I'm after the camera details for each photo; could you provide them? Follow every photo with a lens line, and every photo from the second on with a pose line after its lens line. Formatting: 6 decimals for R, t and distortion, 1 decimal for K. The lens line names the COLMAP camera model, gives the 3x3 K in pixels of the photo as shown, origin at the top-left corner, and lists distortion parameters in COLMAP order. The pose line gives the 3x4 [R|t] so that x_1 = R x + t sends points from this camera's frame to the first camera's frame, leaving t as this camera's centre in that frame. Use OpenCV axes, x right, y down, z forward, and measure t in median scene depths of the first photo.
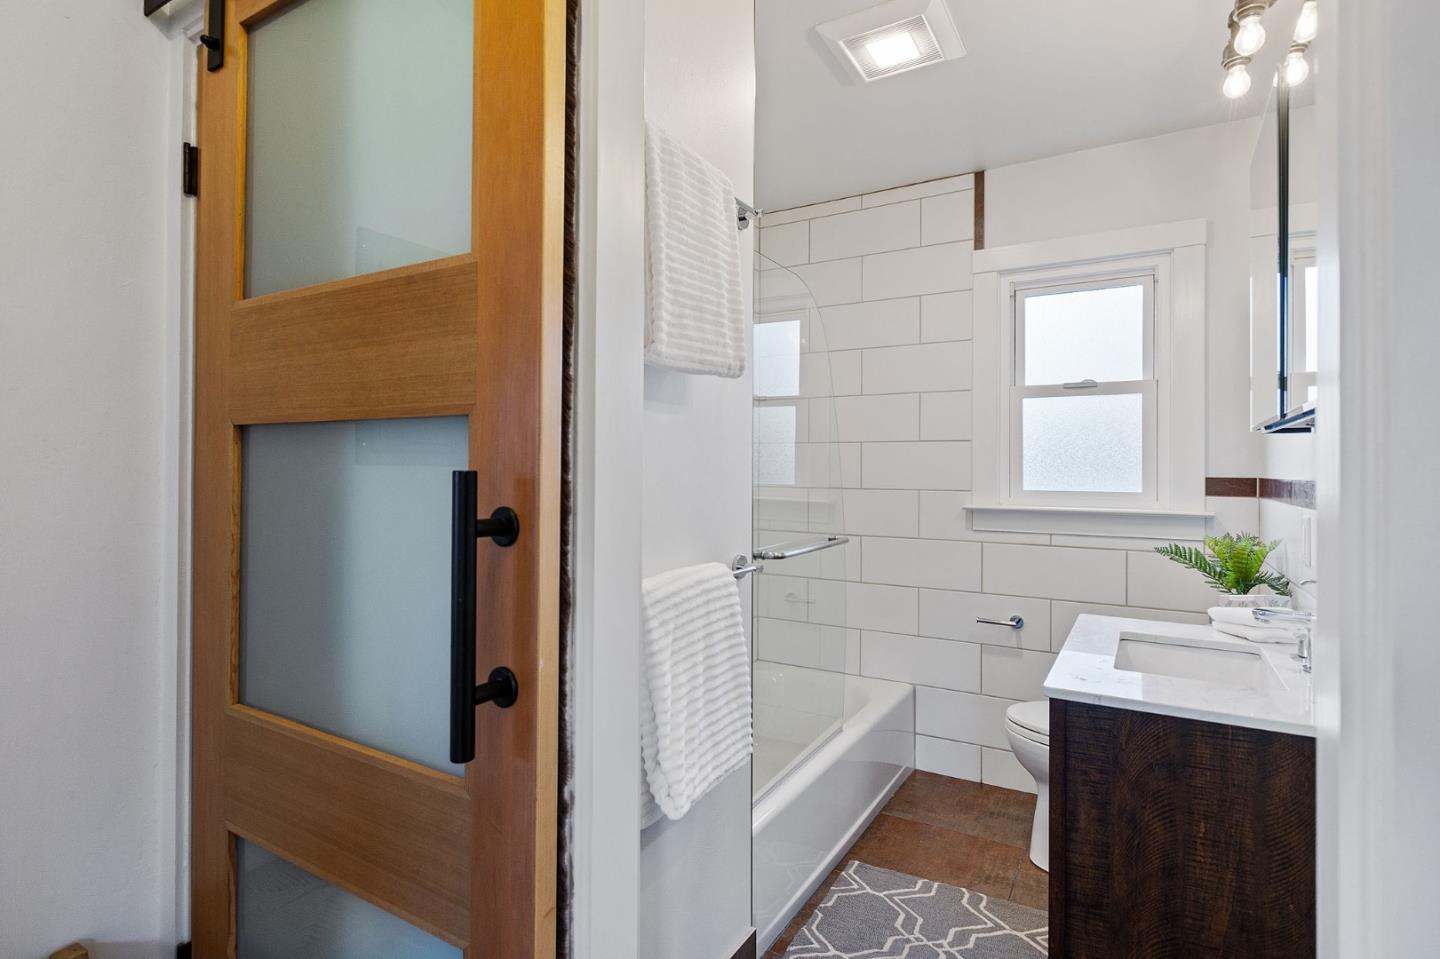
lens RADIAL K [[723.5, 0, 719.0], [0, 723.5, 458.0], [0, 0, 1]] dist [0.001661, 0.000041]
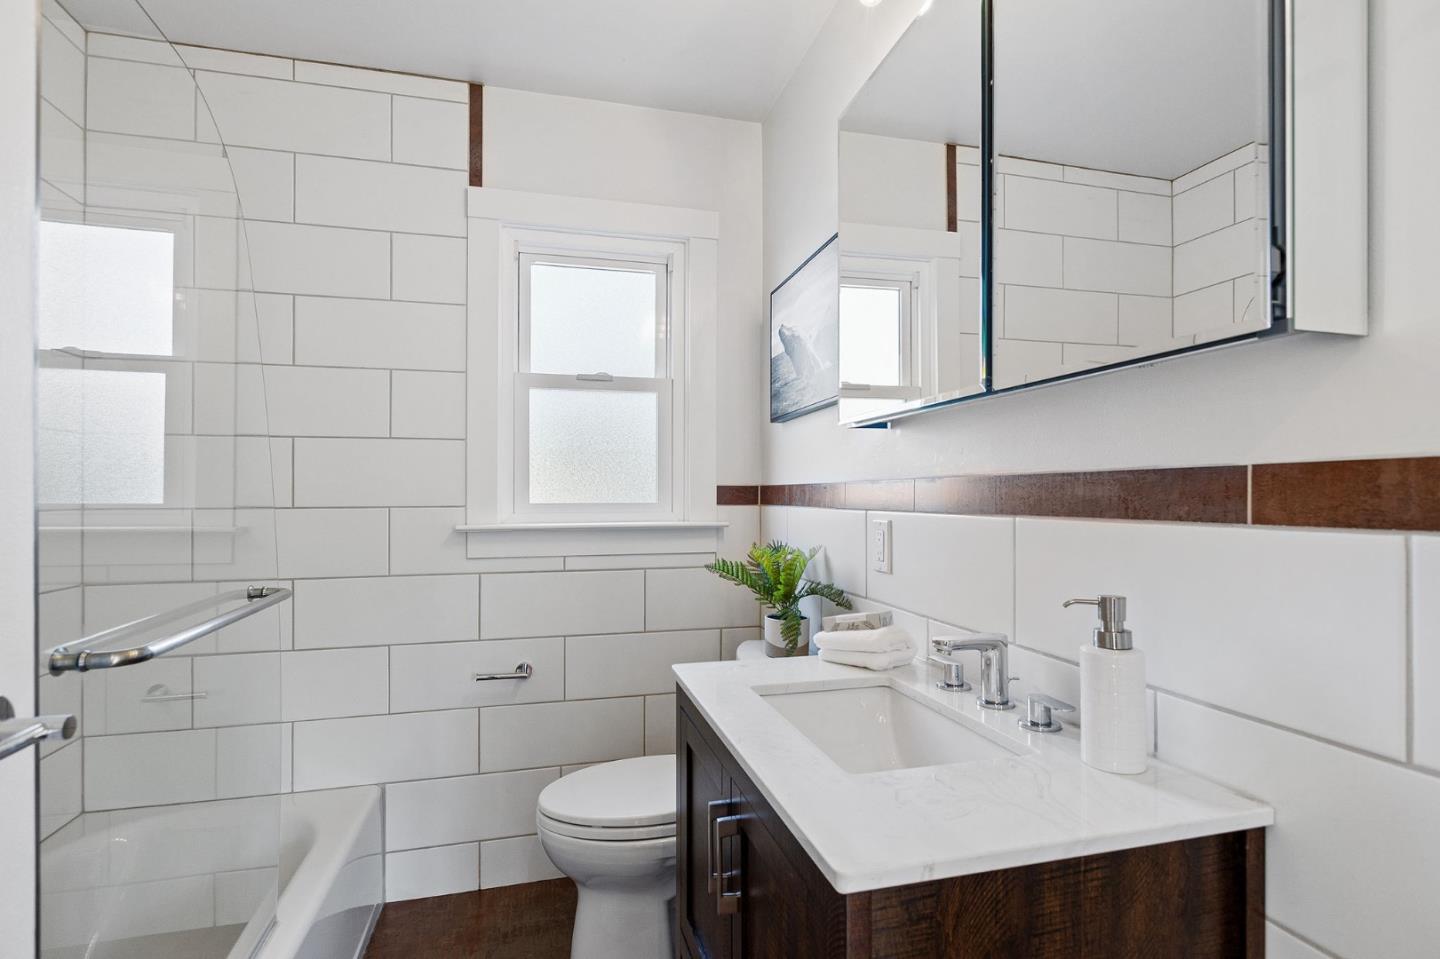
lens RADIAL K [[691.1, 0, 718.6], [0, 691.1, 488.7], [0, 0, 1]] dist [-0.004508, -0.000025]
pose [[0.702792, -0.002134, 0.711393, 0.026225], [-0.004144, 0.999966, 0.007093, 0.022656], [-0.711384, -0.007932, 0.702759, 0.333713]]
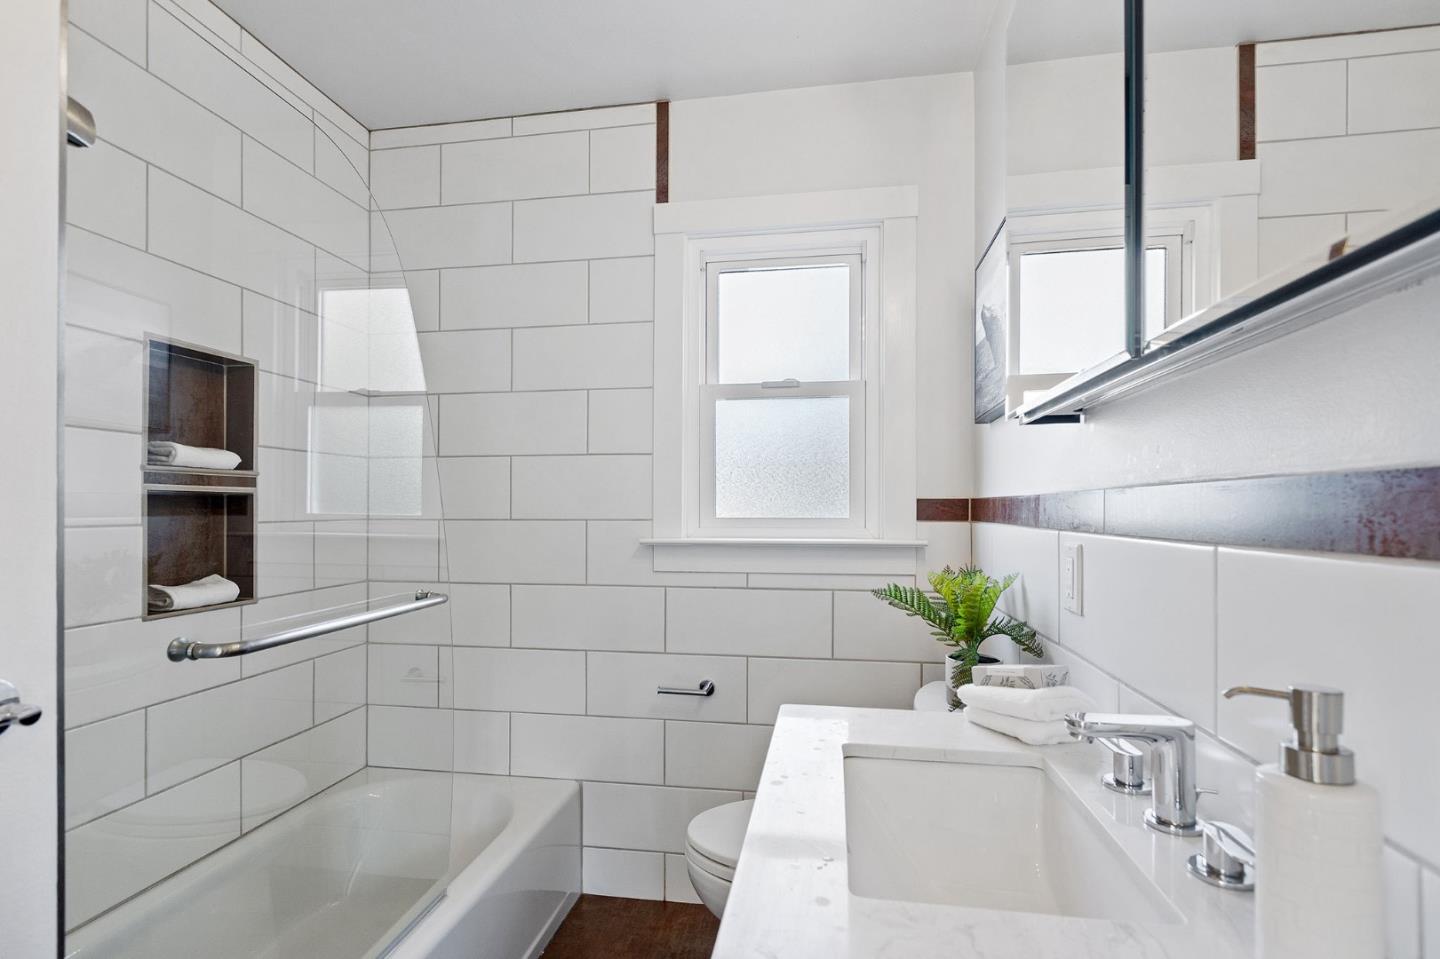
lens RADIAL K [[696.0, 0, 718.3], [0, 696.0, 501.2], [0, 0, 1]] dist [-0.004592, -0.000590]
pose [[0.930950, -0.002405, 0.365139, 0.156506], [-0.000175, 0.999975, 0.007034, 0.022310], [-0.365146, -0.006612, 0.930927, 0.315205]]
